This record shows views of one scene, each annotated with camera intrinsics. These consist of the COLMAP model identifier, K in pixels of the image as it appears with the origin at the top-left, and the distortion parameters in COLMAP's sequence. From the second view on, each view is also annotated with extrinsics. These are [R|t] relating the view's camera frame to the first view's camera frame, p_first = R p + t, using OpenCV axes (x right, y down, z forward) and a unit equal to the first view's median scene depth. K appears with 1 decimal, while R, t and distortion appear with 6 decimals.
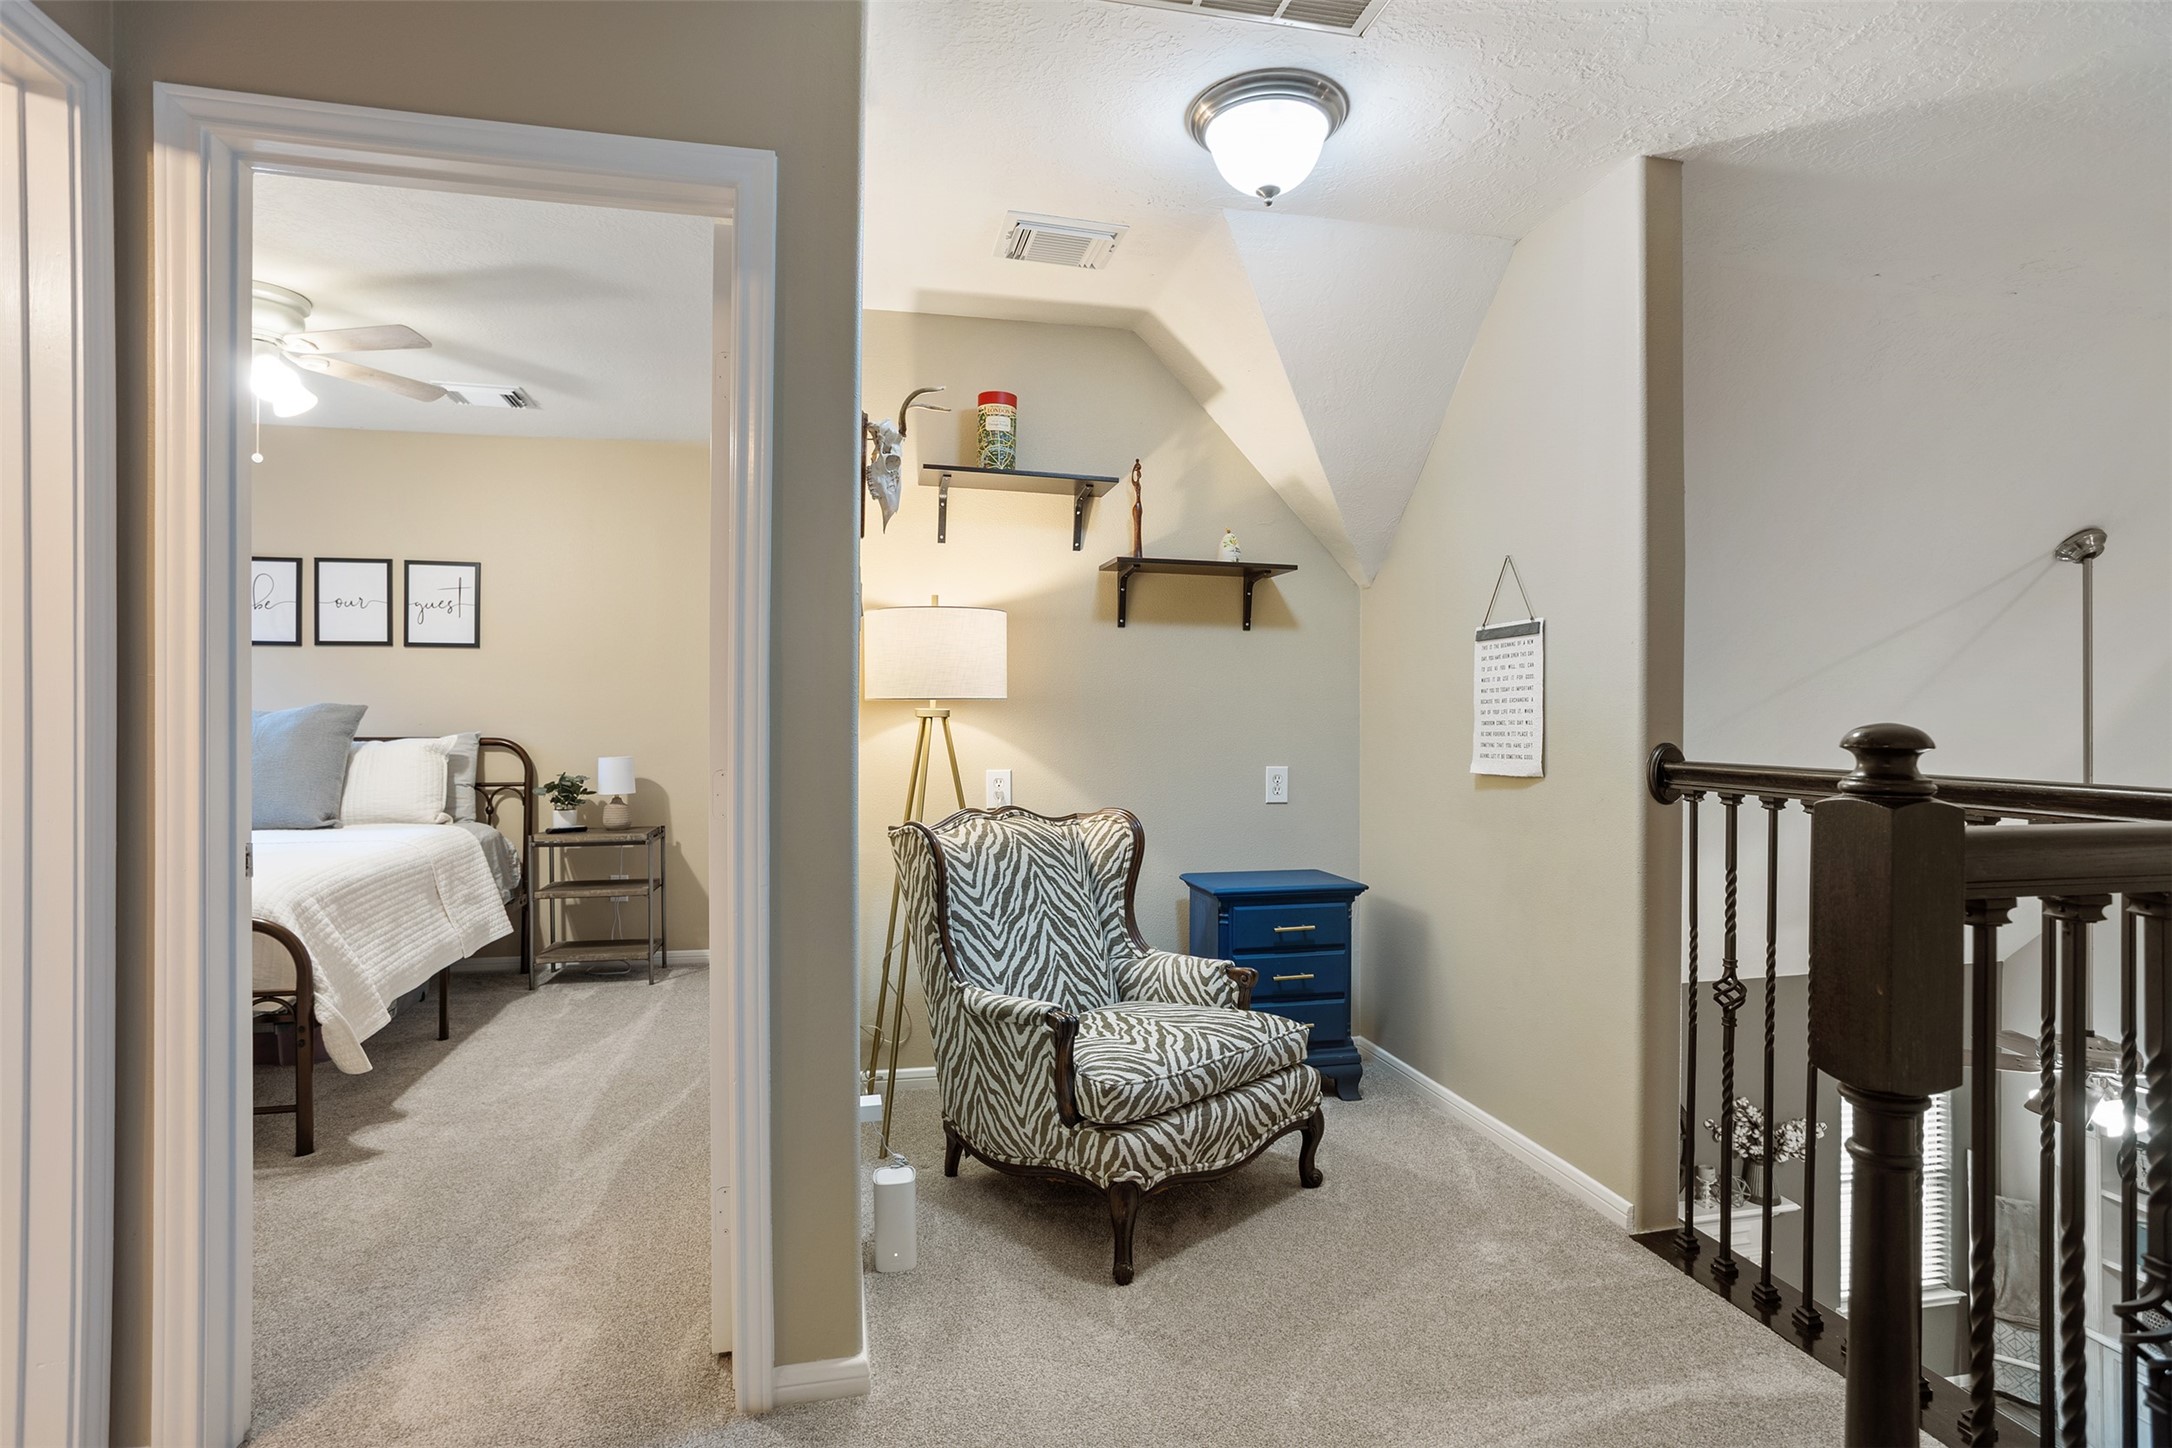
lens RADIAL K [[1054.1, 0, 1074.1], [0, 1054.1, 711.1], [0, 0, 1]] dist [-0.054357, 0.040604]
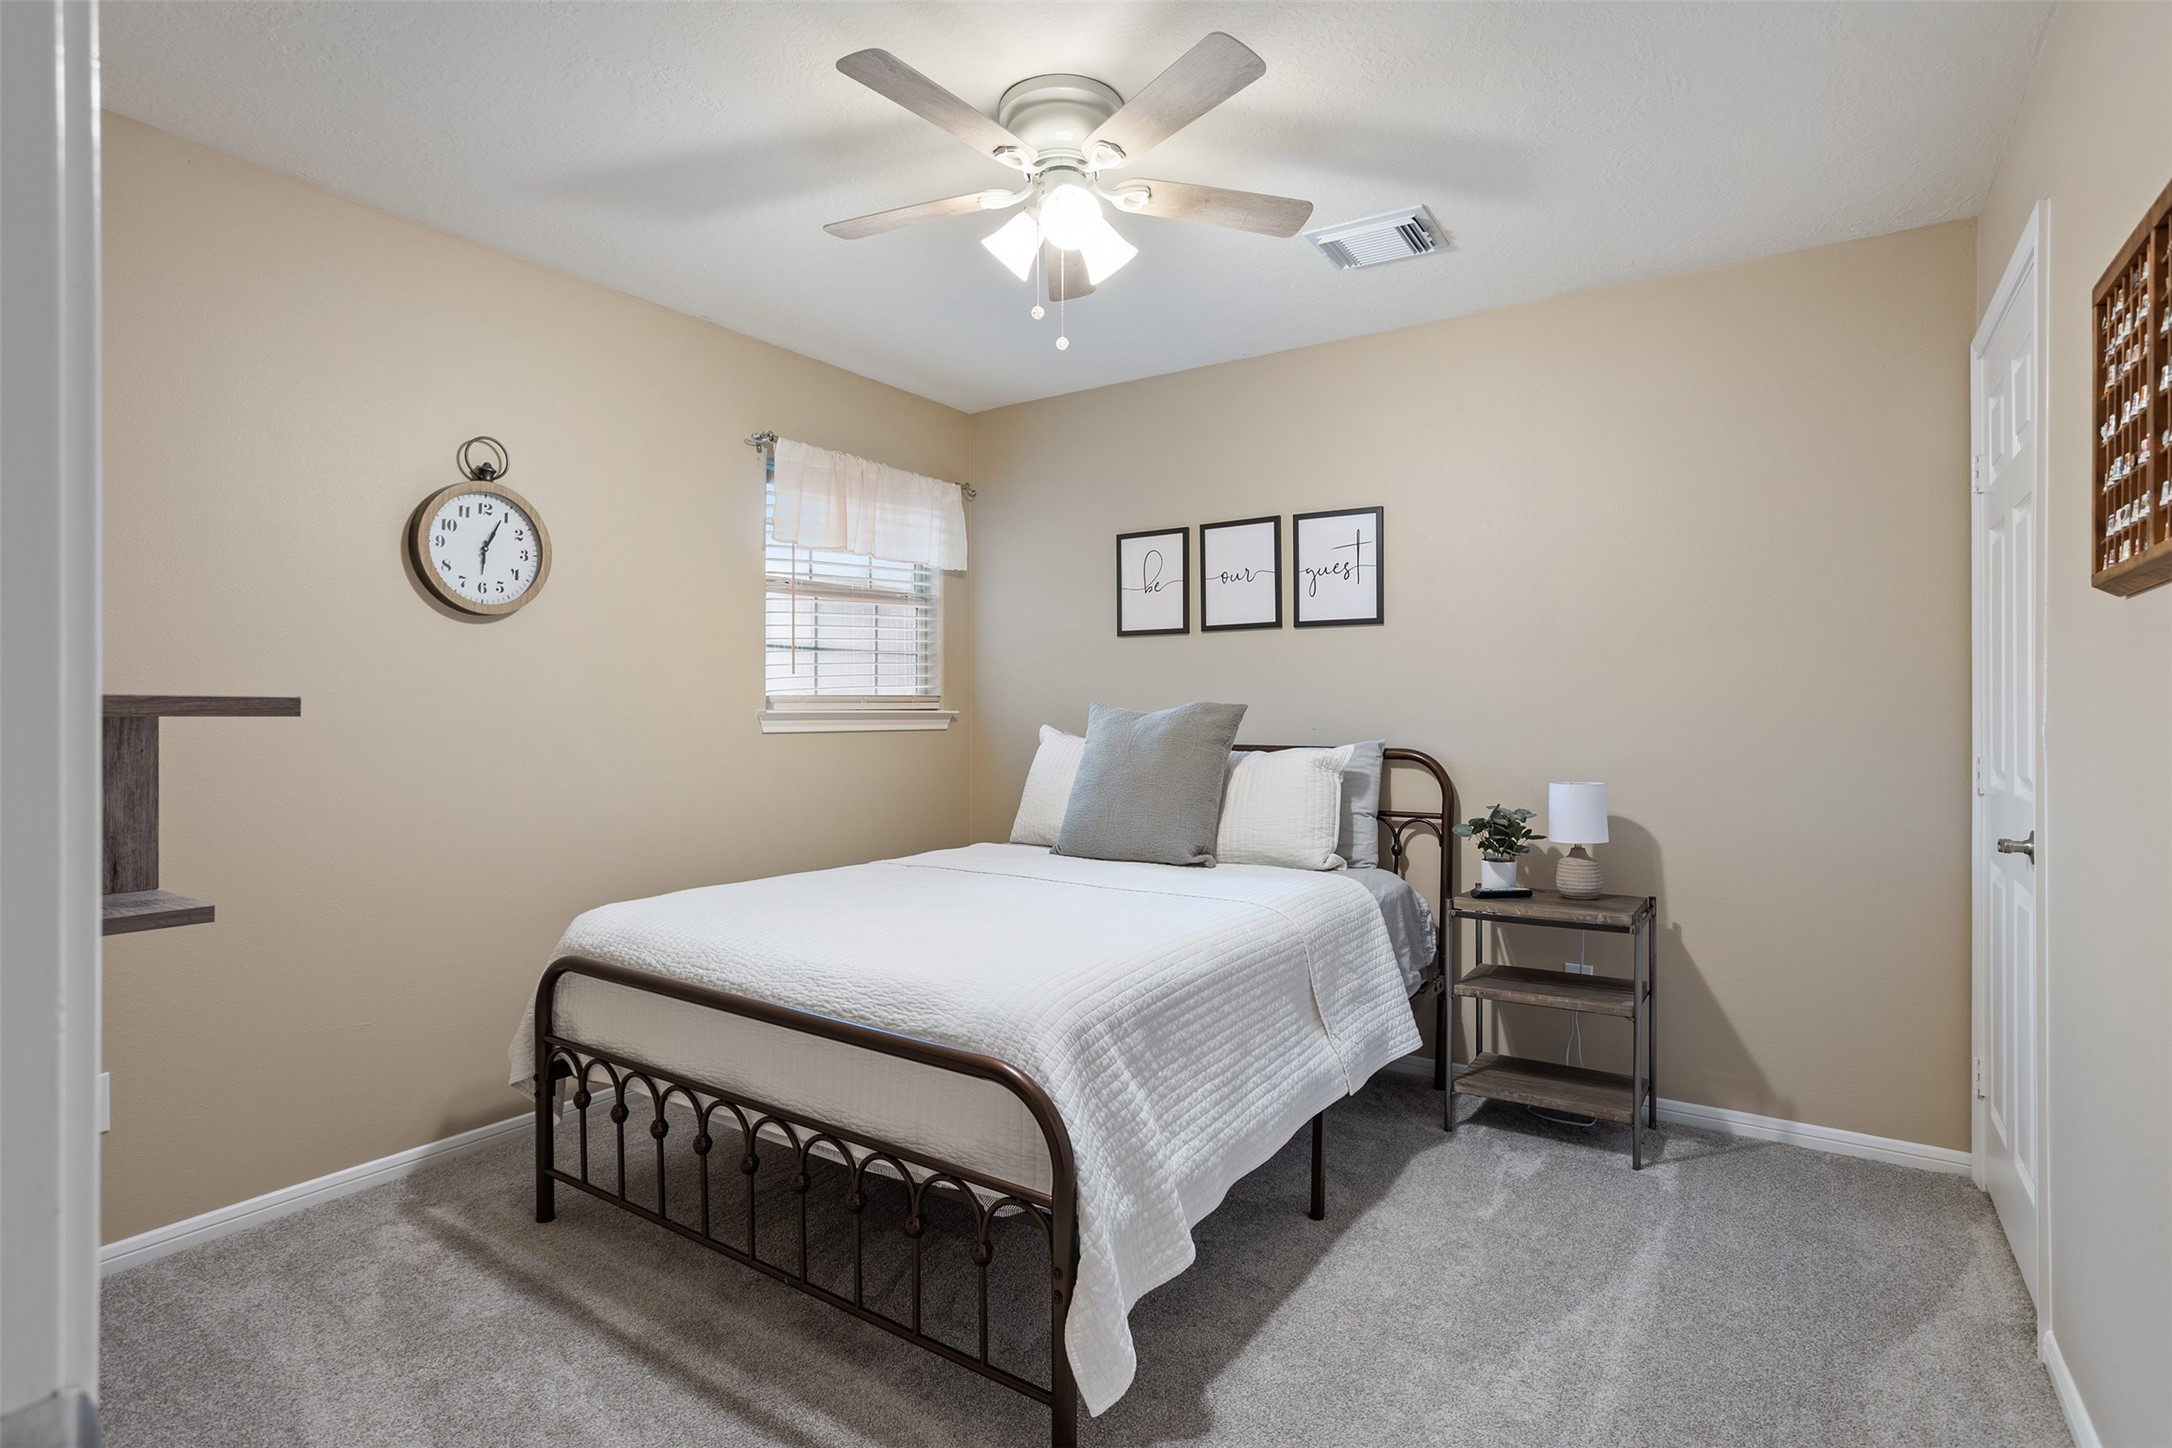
lens RADIAL K [[1054.1, 0, 1074.1], [0, 1054.1, 711.1], [0, 0, 1]] dist [-0.054357, 0.040604]
pose [[0.672815, 0.000882, -0.739810, -0.183620], [0.002681, 0.999990, 0.003630, -0.003747], [0.739806, -0.004426, 0.672806, 0.363121]]
